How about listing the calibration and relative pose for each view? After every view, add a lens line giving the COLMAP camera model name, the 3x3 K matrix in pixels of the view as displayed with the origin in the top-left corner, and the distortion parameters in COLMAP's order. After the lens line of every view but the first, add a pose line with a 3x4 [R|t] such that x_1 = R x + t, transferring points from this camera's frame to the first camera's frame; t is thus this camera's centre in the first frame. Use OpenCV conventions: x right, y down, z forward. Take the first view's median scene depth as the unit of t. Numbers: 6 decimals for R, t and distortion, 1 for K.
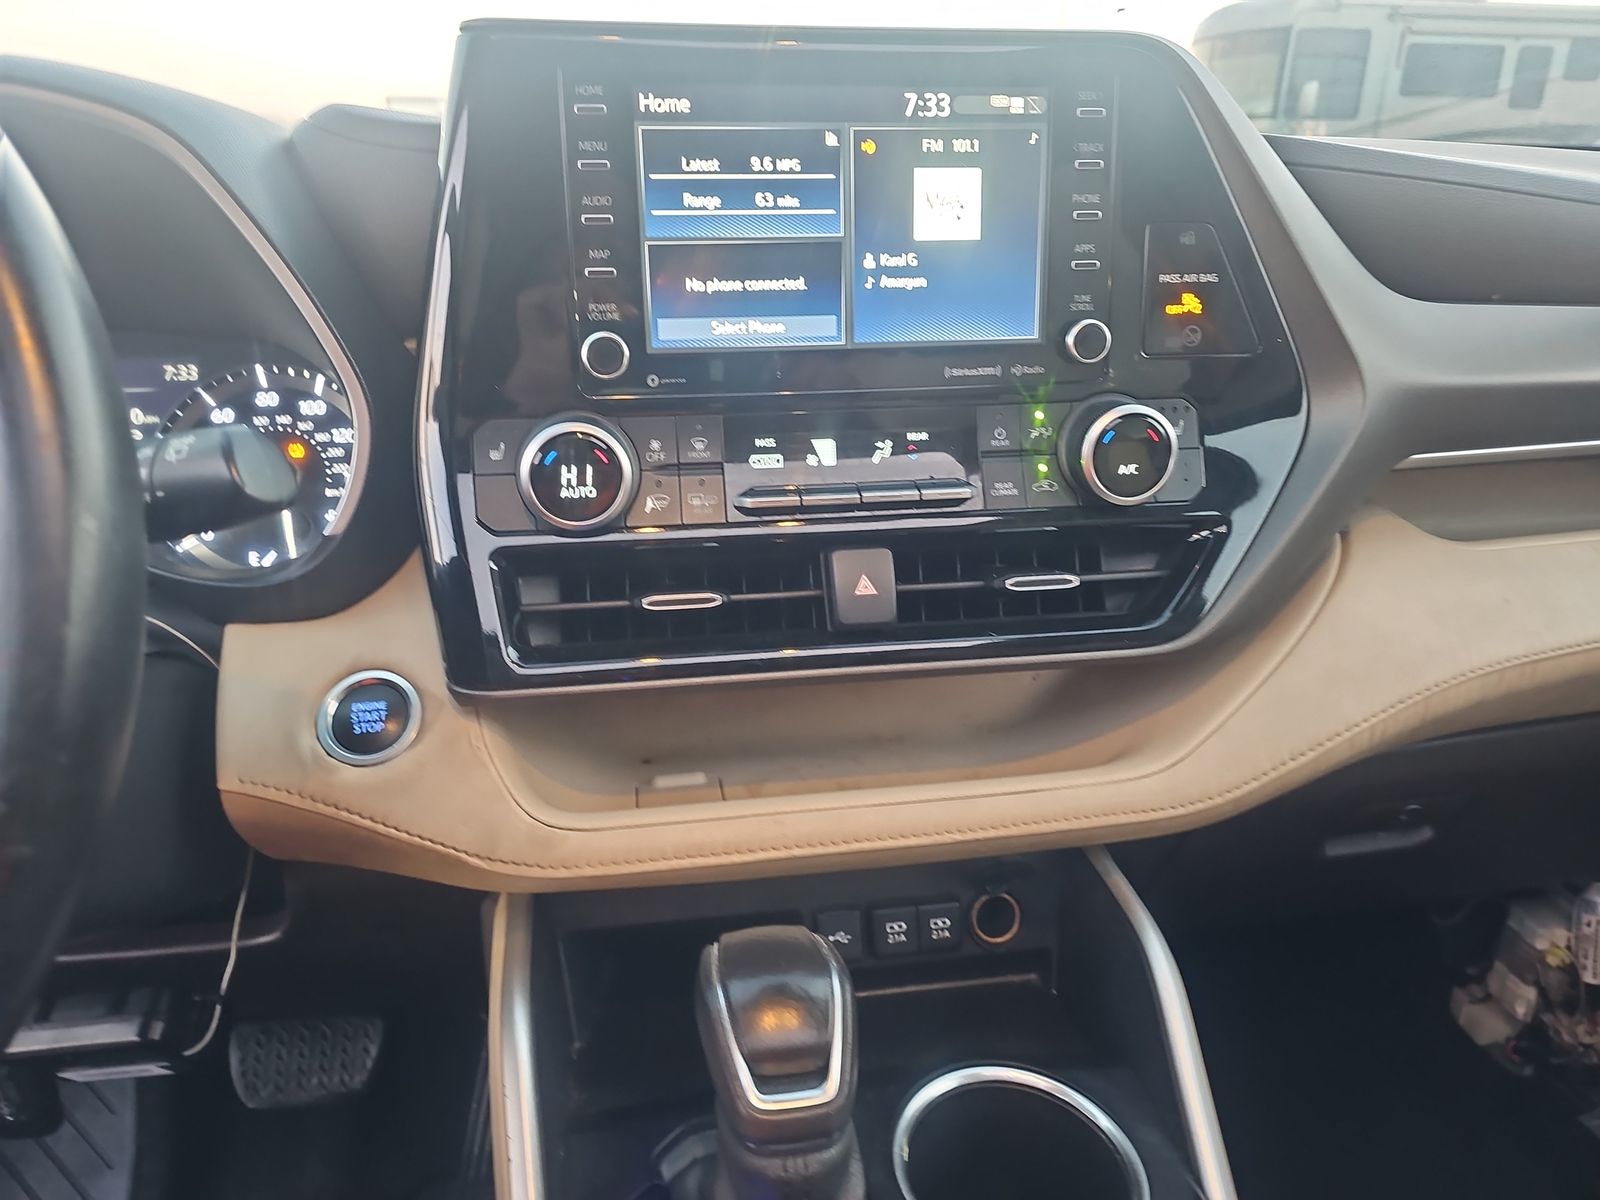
lens RADIAL K [[1050.7, 0, 800.0], [0, 1050.7, 600.0], [0, 0, 1]] dist [0.073535, -0.086698]
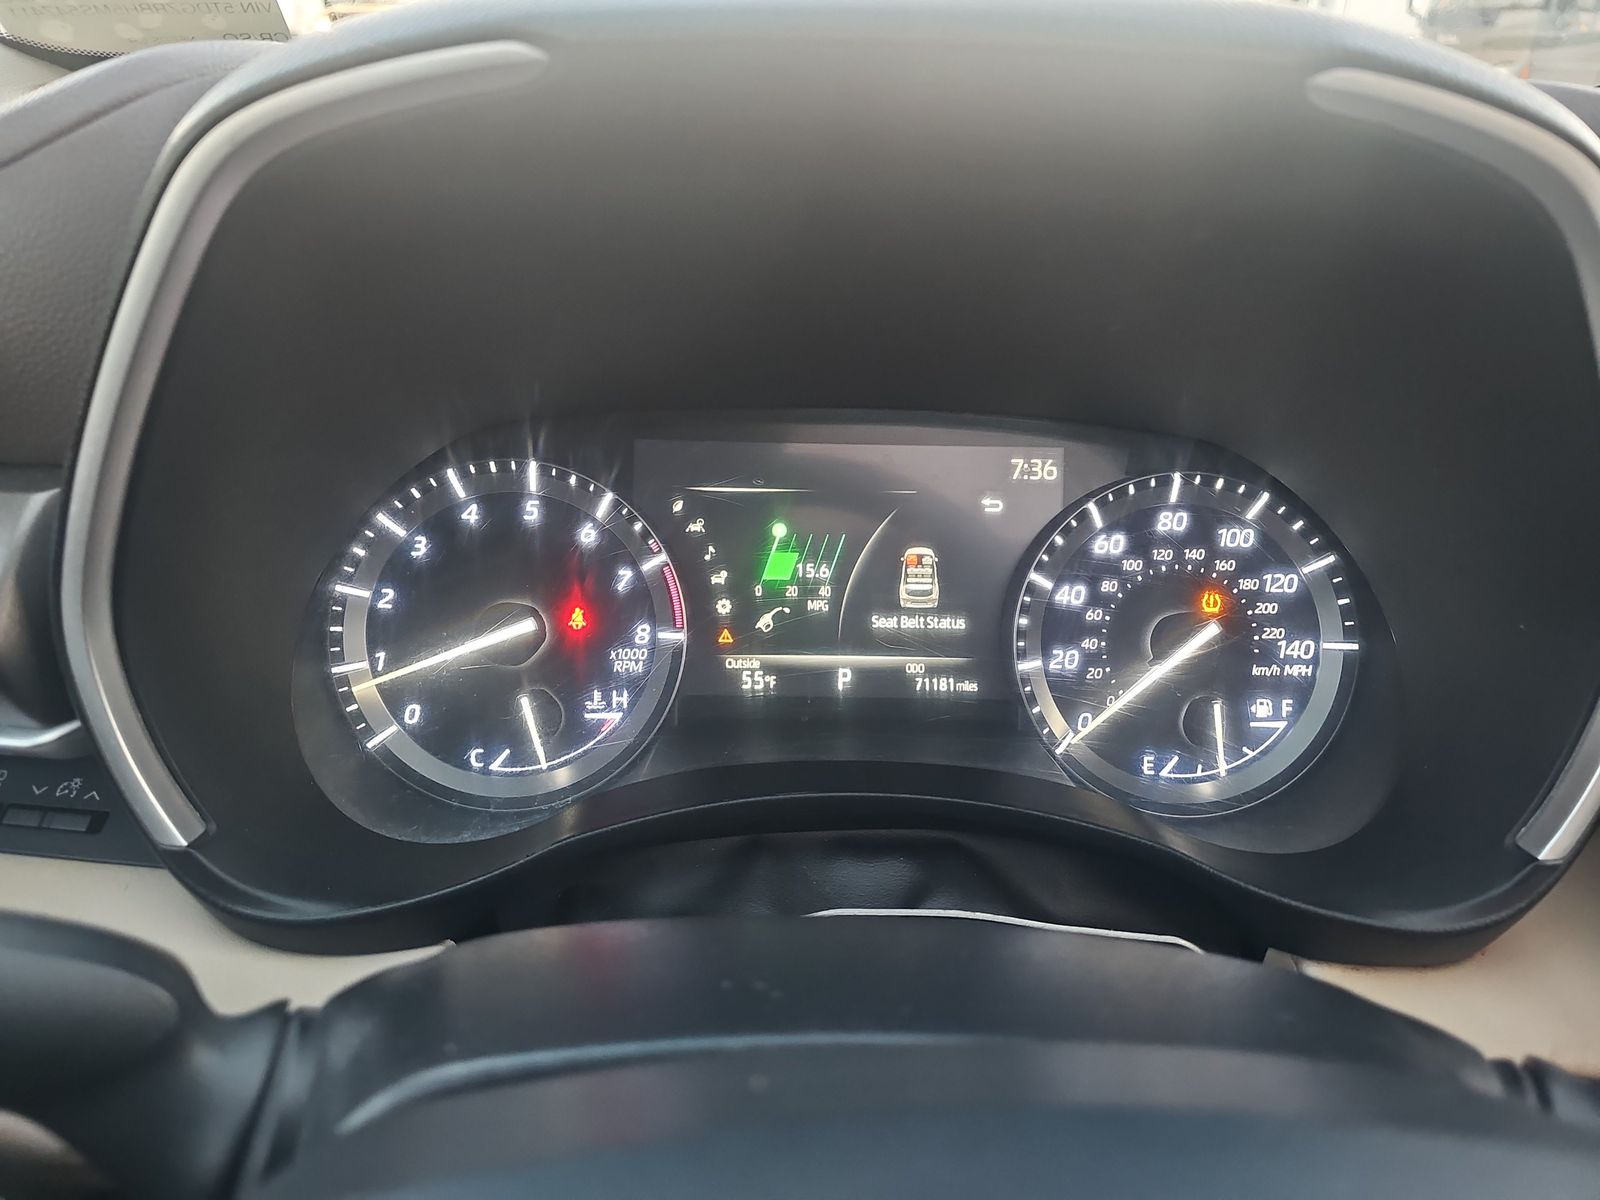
lens RADIAL K [[1047.5, 0, 802.8], [0, 1047.5, 588.8], [0, 0, 1]] dist [0.054233, -0.047903]
pose [[0.994451, 0.079508, -0.068885, -0.681625], [-0.072266, 0.992165, 0.101915, -0.197698], [0.076449, -0.096371, 0.992405, 0.327607]]
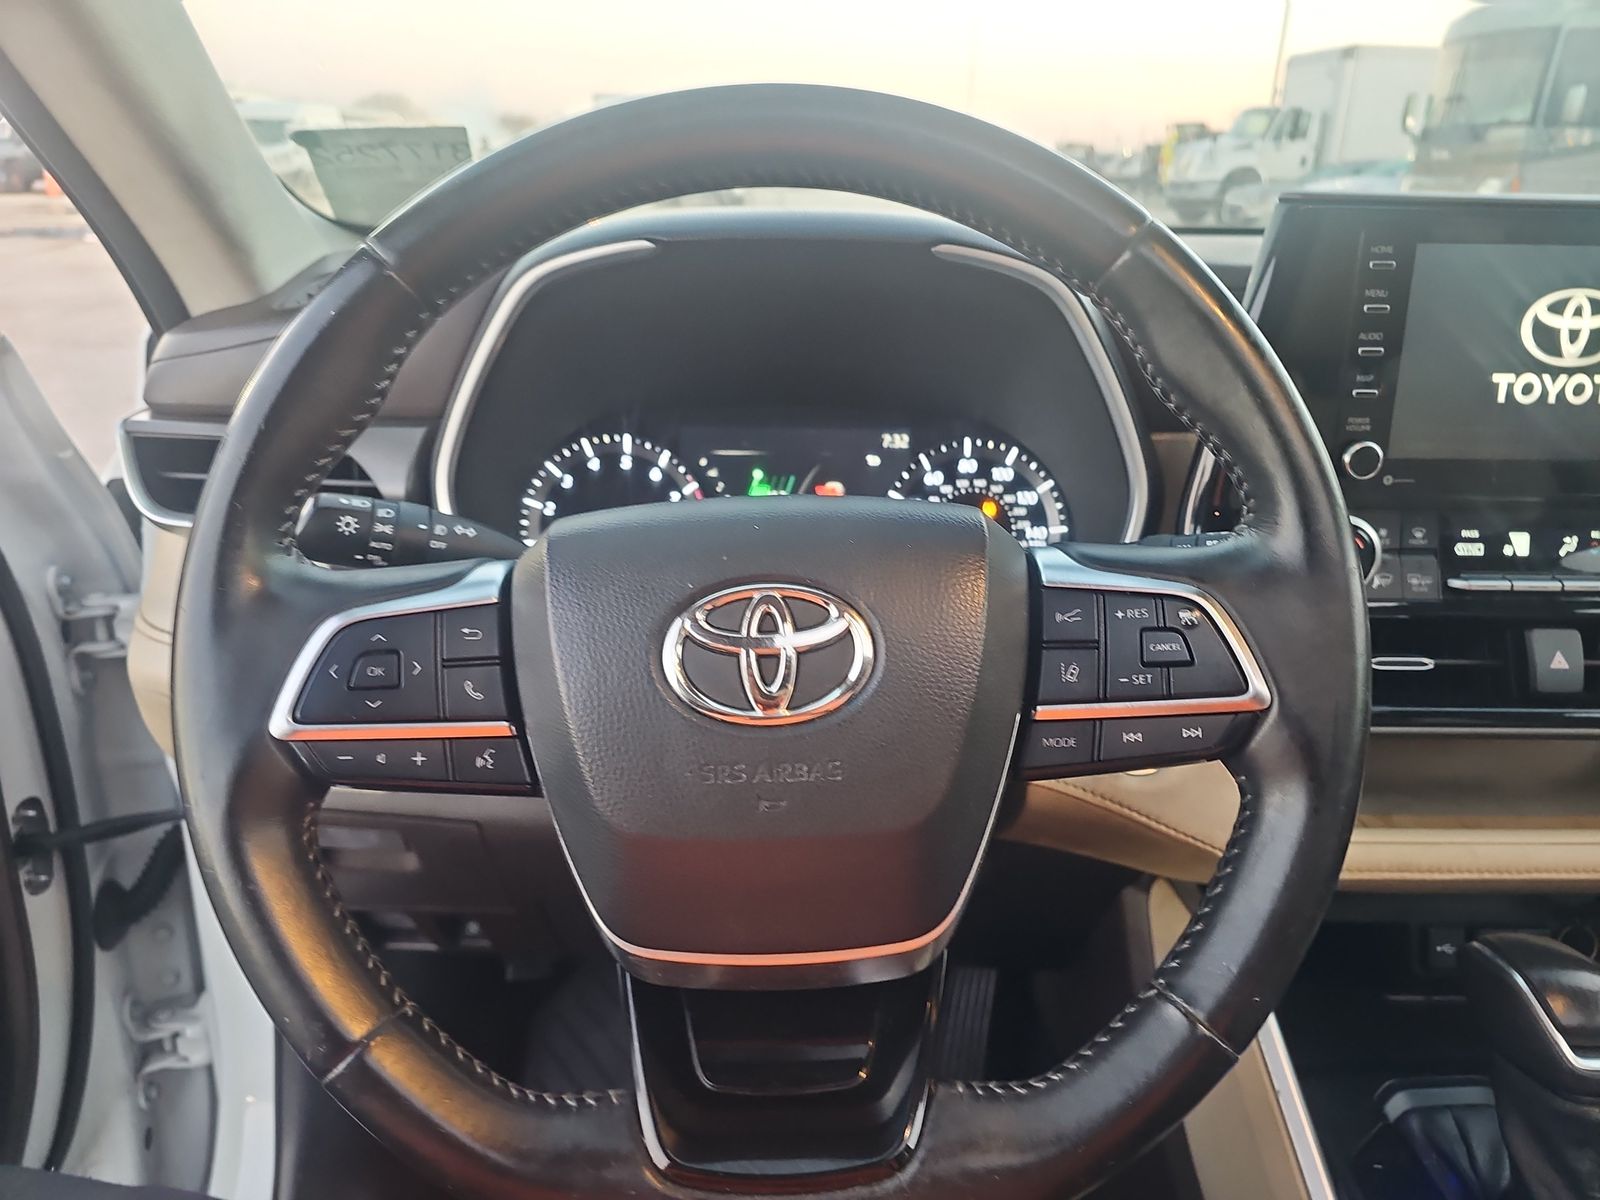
lens RADIAL K [[1078.4, 0, 806.2], [0, 1078.4, 621.1], [0, 0, 1]] dist [0.069602, -0.058123]
pose [[0.992396, 0.066158, -0.103794, -0.544901], [-0.063998, 0.997661, 0.024009, -0.027061], [0.105139, -0.017184, 0.994309, -0.270995]]
